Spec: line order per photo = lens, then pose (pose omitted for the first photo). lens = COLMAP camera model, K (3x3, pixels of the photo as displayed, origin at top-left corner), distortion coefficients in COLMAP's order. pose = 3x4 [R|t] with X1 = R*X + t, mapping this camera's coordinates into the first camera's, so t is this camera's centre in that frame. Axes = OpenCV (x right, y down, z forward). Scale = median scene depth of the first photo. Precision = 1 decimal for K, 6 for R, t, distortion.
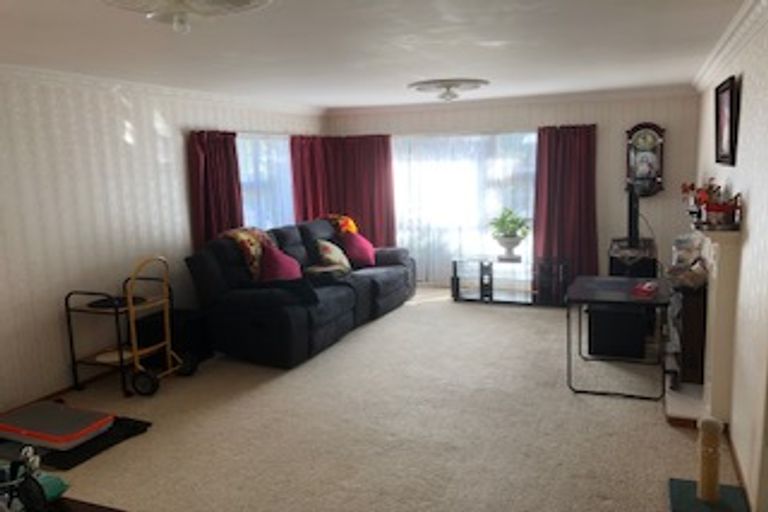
lens RADIAL K [[638.3, 0, 380.5], [0, 638.3, 257.7], [0, 0, 1]] dist [0.115816, -0.186229]
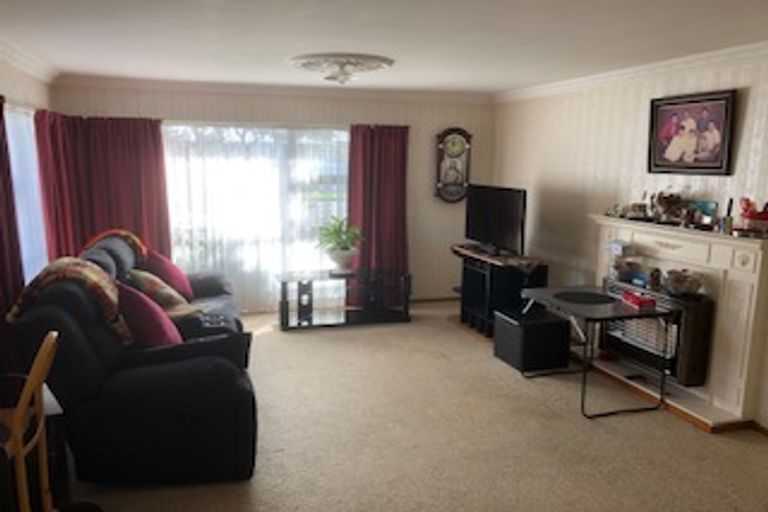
lens RADIAL K [[638.3, 0, 380.5], [0, 638.3, 257.7], [0, 0, 1]] dist [0.115816, -0.186229]
pose [[0.772834, -0.063219, 0.631452, -0.301365], [0.065521, 0.997657, 0.019692, -0.033637], [-0.631217, 0.026155, 0.775165, 0.293216]]
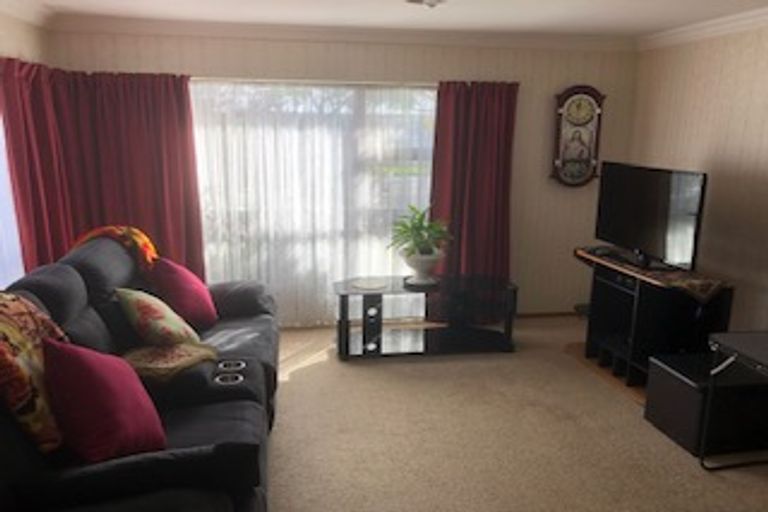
lens RADIAL K [[638.3, 0, 380.5], [0, 638.3, 257.7], [0, 0, 1]] dist [0.115816, -0.186229]
pose [[0.845477, -0.069868, 0.529421, -0.171296], [0.048323, 0.997347, 0.054449, -0.061693], [-0.531820, -0.020452, 0.846610, 0.474505]]
